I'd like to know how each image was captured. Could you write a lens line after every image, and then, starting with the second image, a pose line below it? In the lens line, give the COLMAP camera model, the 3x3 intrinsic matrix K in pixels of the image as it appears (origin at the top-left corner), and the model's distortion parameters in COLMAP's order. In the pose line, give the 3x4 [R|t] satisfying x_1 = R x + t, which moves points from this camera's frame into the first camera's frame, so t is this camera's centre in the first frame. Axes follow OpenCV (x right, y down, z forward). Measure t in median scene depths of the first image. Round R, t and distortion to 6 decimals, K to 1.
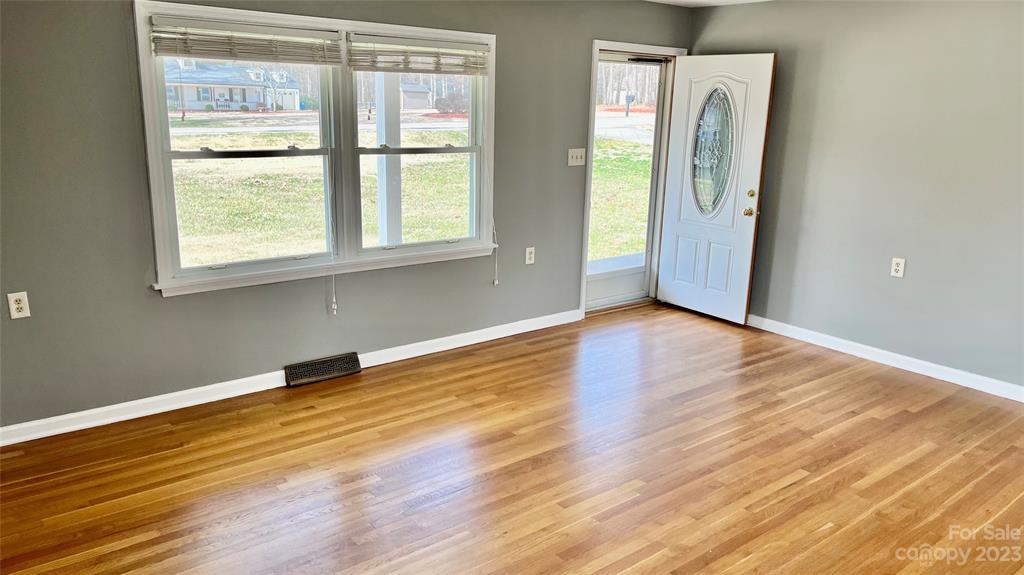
lens RADIAL K [[769.0, 0, 511.3], [0, 769.0, 260.6], [0, 0, 1]] dist [0.036929, -0.002343]
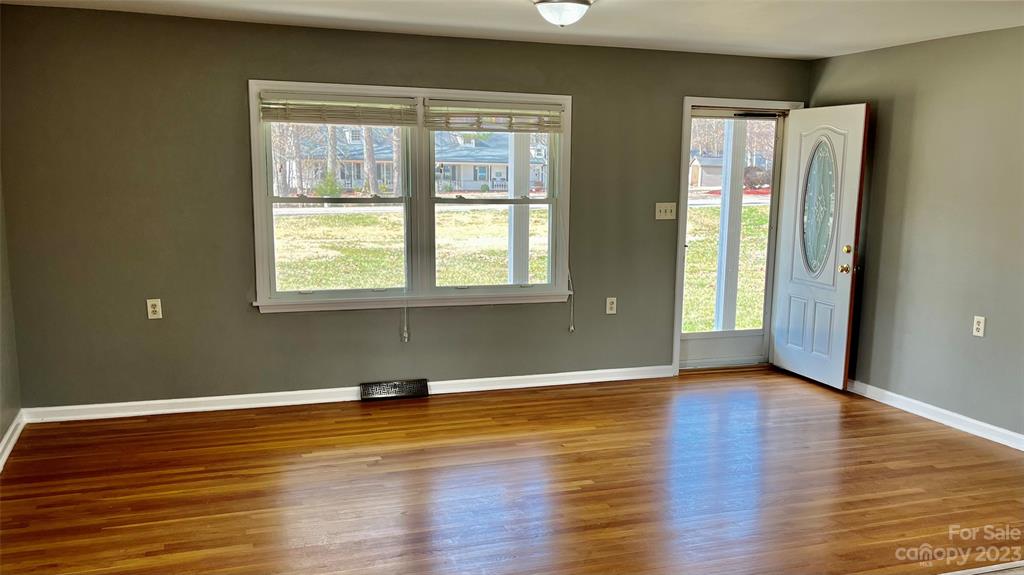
lens RADIAL K [[895.9, 0, 512.0], [0, 895.9, 287.5], [0, 0, 1]] dist [0.056621, -0.001215]
pose [[0.950301, 0.029136, -0.309965, 0.305725], [-0.053809, 0.995999, -0.071348, 0.070393], [0.306646, 0.084481, 0.948067, -0.199295]]
